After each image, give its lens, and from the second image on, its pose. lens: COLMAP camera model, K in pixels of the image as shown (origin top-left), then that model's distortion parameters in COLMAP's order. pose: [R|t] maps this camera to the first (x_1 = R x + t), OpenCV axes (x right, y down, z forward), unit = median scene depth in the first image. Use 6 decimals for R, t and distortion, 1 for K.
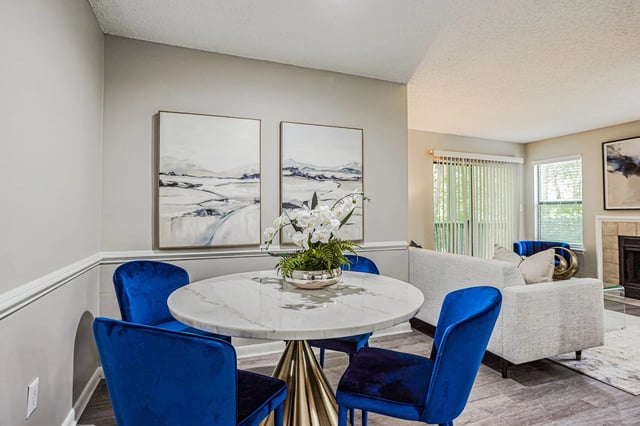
lens RADIAL K [[336.4, 0, 318.1], [0, 336.4, 205.2], [0, 0, 1]] dist [-0.037294, 0.021895]
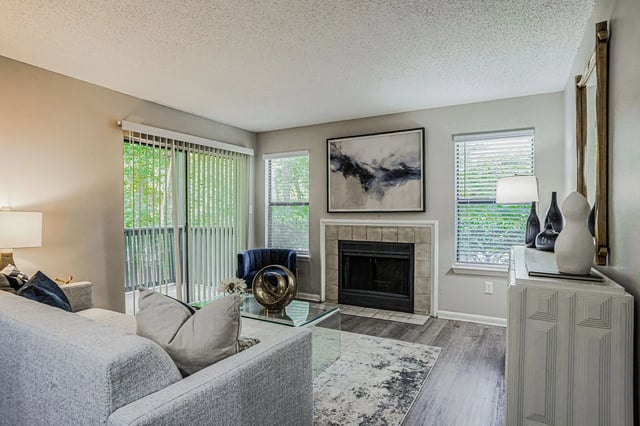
lens RADIAL K [[356.7, 0, 323.5], [0, 356.7, 214.9], [0, 0, 1]] dist [-0.040553, 0.001914]
pose [[0.776655, -0.008093, 0.629874, 0.230295], [-0.013047, 0.999496, 0.028929, -0.007732], [-0.629791, -0.030686, 0.776158, 0.236059]]
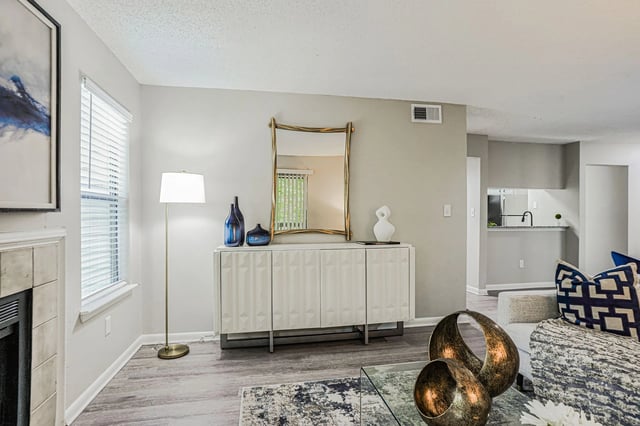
lens RADIAL K [[336.4, 0, 318.9], [0, 336.4, 213.7], [0, 0, 1]] dist [-0.037294, 0.021895]
pose [[-0.981959, -0.004599, 0.189036, 0.616611], [-0.009833, 0.999593, -0.026762, 0.016041], [-0.188836, -0.028138, -0.981605, 1.061002]]
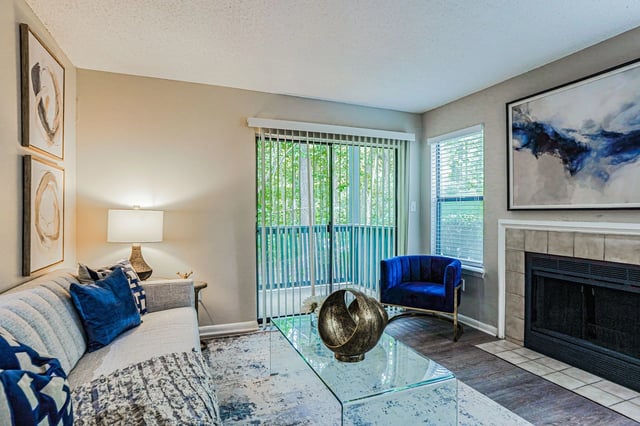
lens RADIAL K [[336.4, 0, 324.2], [0, 336.4, 212.0], [0, 0, 1]] dist [-0.037294, 0.021895]
pose [[0.999847, -0.004574, 0.016860, 0.500646], [0.004038, 0.999489, 0.031698, -0.003997], [-0.016996, -0.031625, 0.999355, 0.369375]]
